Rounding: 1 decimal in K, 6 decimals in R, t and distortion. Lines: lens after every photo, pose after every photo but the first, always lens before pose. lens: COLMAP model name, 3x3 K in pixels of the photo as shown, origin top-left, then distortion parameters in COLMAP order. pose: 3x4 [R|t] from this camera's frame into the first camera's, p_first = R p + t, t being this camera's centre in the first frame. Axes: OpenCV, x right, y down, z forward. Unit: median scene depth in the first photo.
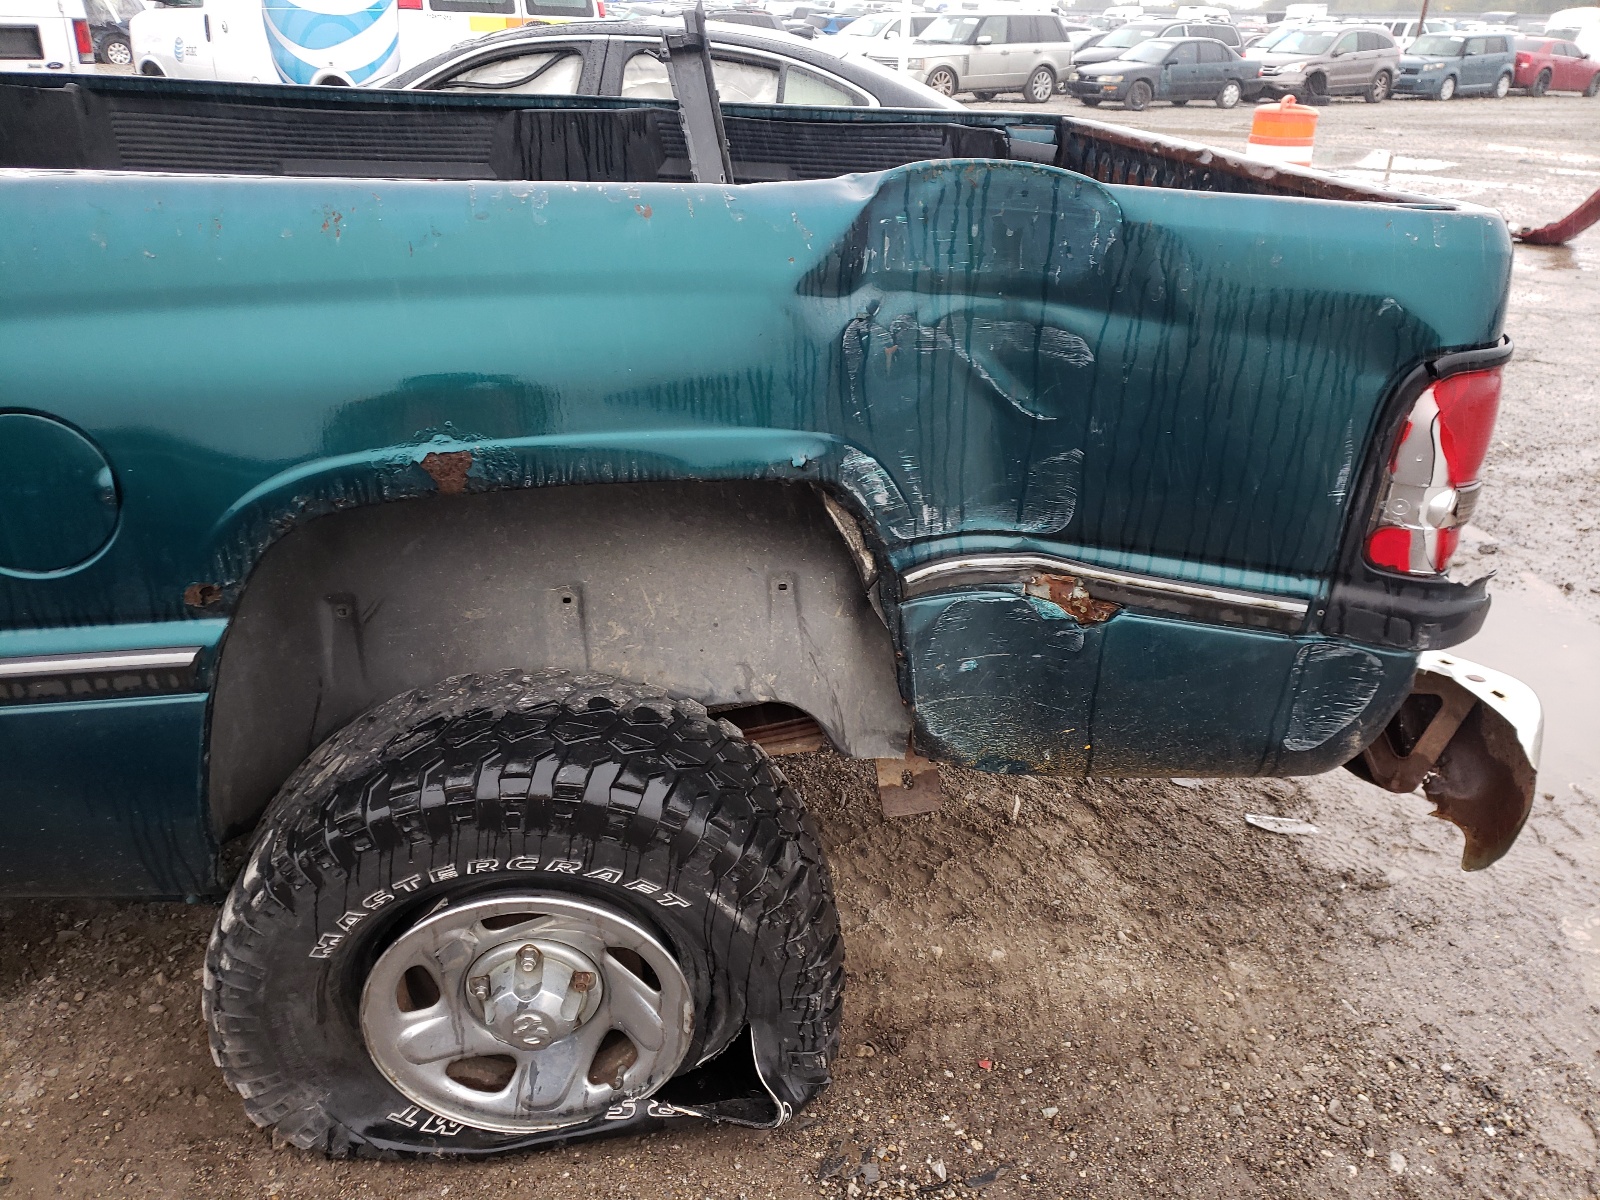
lens RADIAL K [[1196.9, 0, 837.7], [0, 1196.9, 597.0], [0, 0, 1]] dist [0.025882, -0.000289]
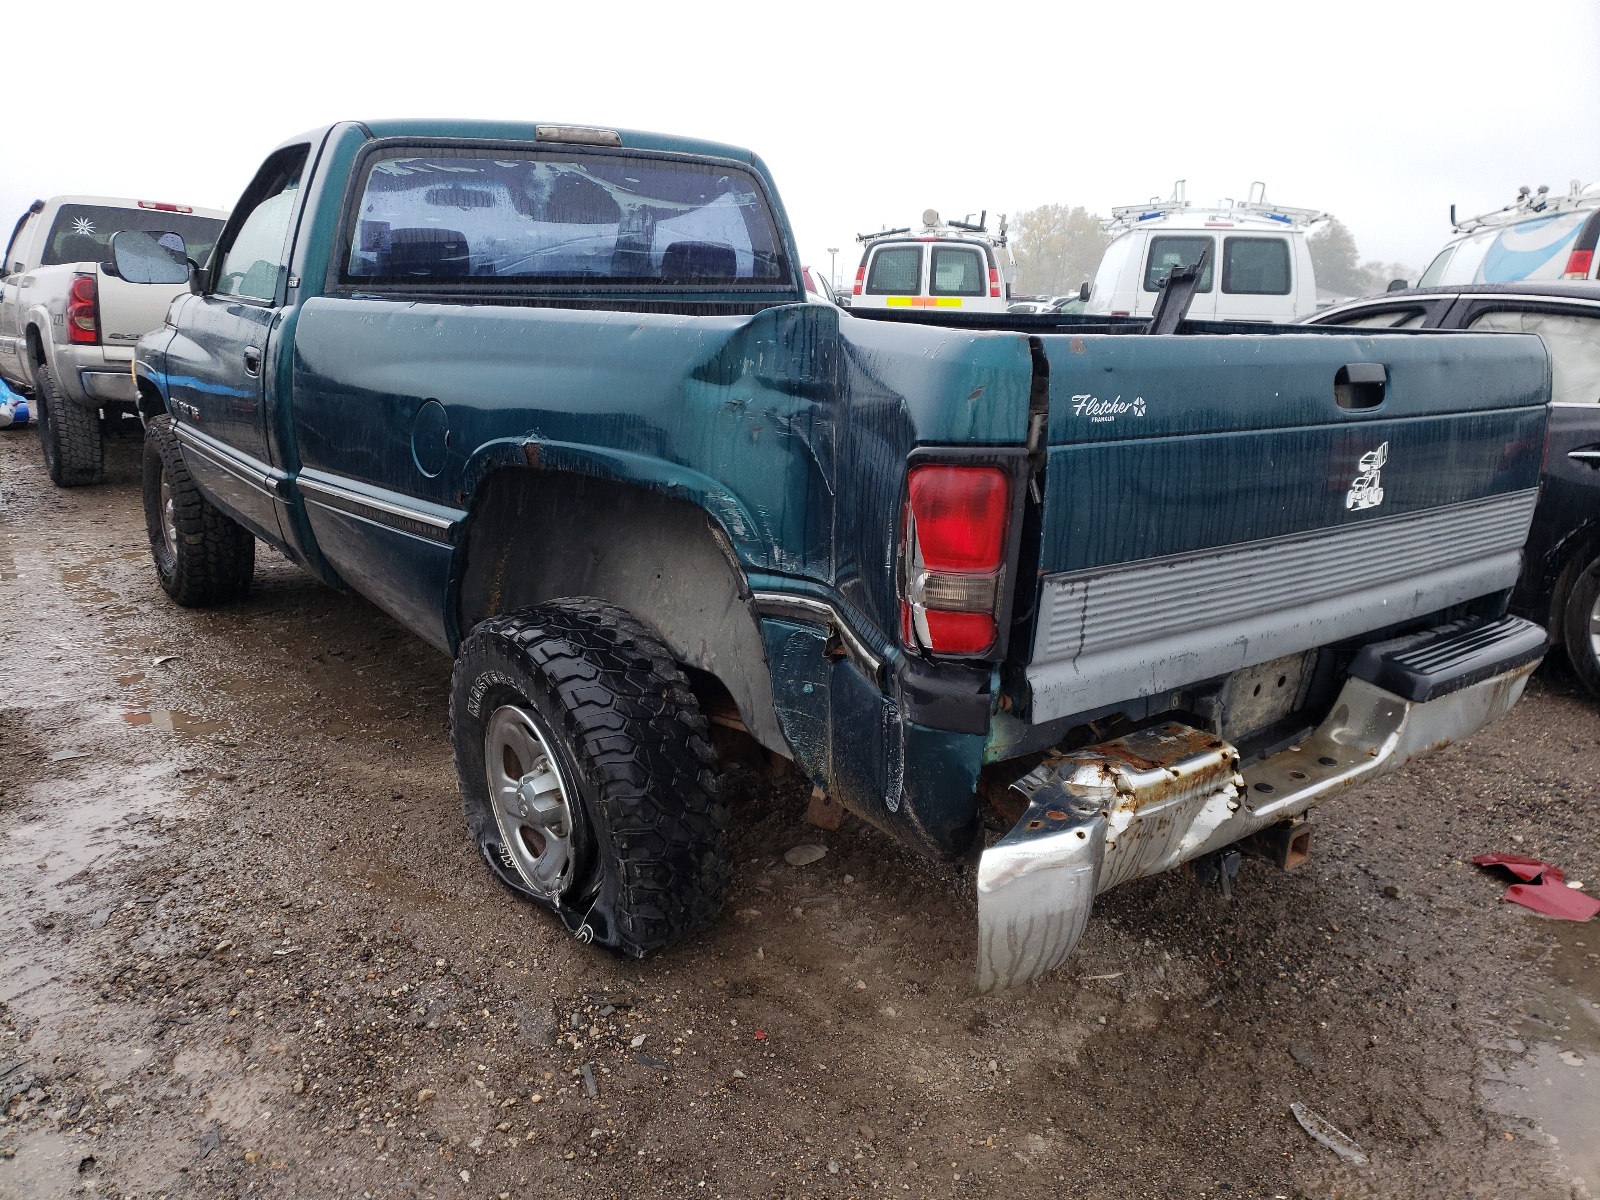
lens RADIAL K [[1196.9, 0, 837.7], [0, 1196.9, 597.0], [0, 0, 1]] dist [0.025882, -0.000289]
pose [[0.565736, 0.183978, -0.803800, 1.263661], [-0.358266, 0.932819, -0.038649, 0.005262], [0.742690, 0.309840, 0.593642, 0.266299]]
